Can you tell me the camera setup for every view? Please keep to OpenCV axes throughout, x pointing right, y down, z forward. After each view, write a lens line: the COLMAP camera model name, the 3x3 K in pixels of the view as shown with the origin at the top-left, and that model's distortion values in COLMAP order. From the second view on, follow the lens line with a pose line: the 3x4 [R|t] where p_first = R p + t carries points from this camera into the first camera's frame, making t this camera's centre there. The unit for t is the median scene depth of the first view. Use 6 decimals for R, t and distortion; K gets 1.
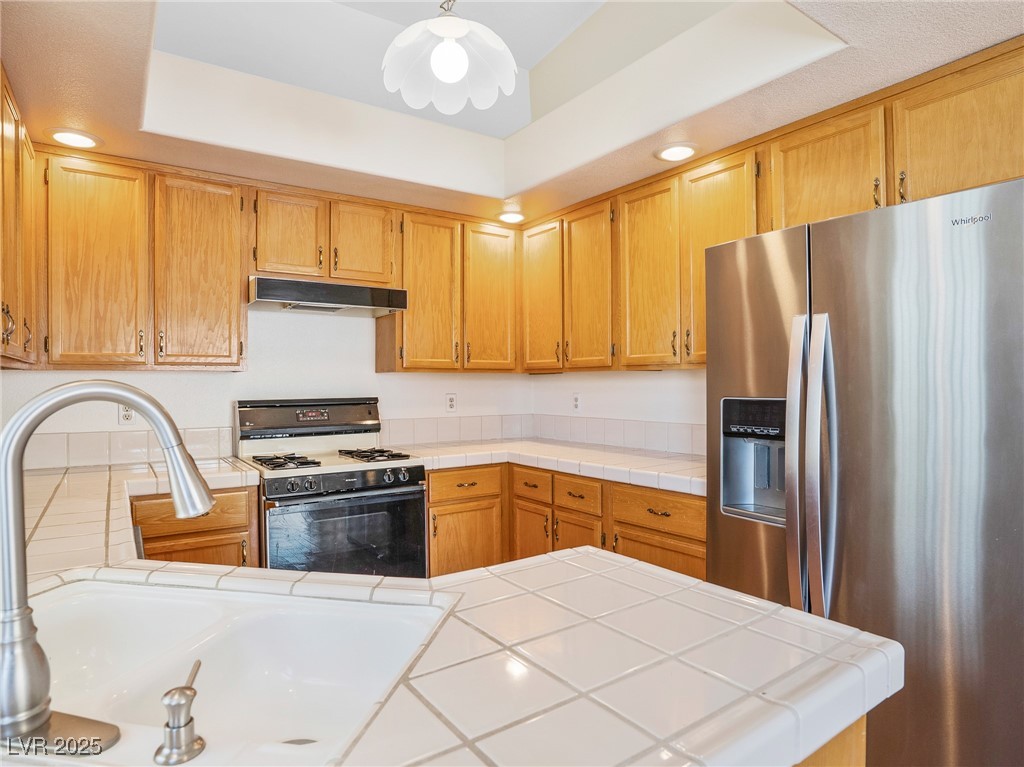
lens RADIAL K [[596.9, 0, 506.6], [0, 596.9, 383.2], [0, 0, 1]] dist [-0.043838, 0.008708]
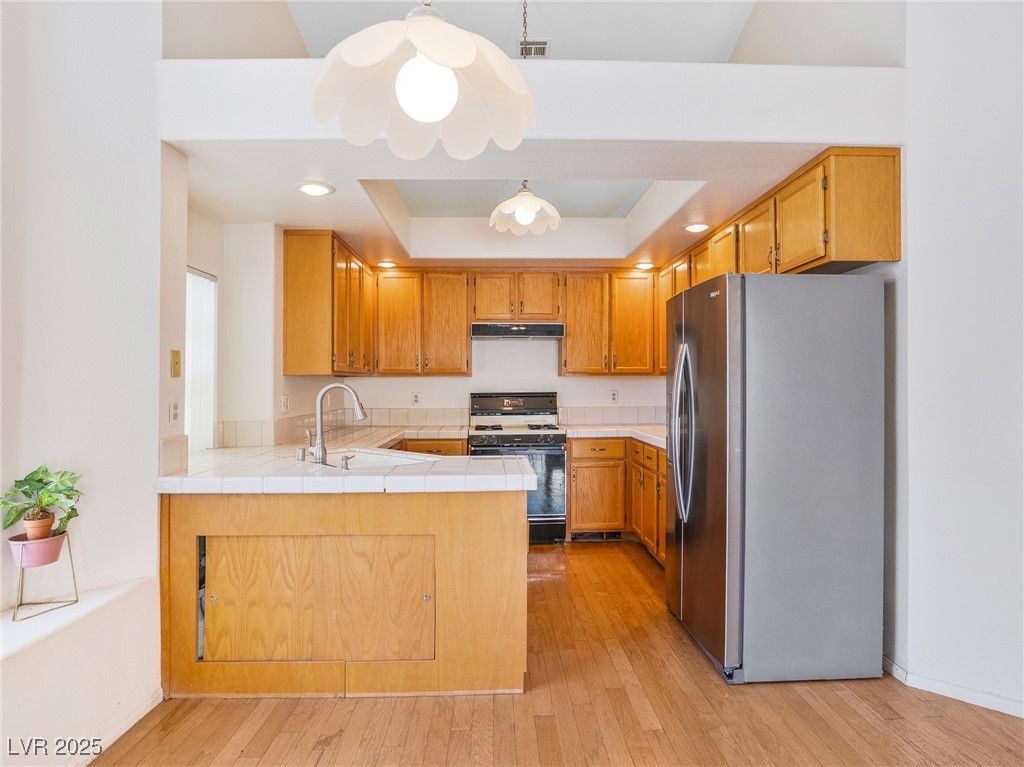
lens RADIAL K [[596.9, 0, 517.1], [0, 596.9, 384.9], [0, 0, 1]] dist [-0.043838, 0.008708]
pose [[0.854941, 0.000177, -0.518725, 0.534834], [-0.000779, 0.999999, -0.000941, 0.006772], [0.518724, 0.001209, 0.854941, -0.402776]]
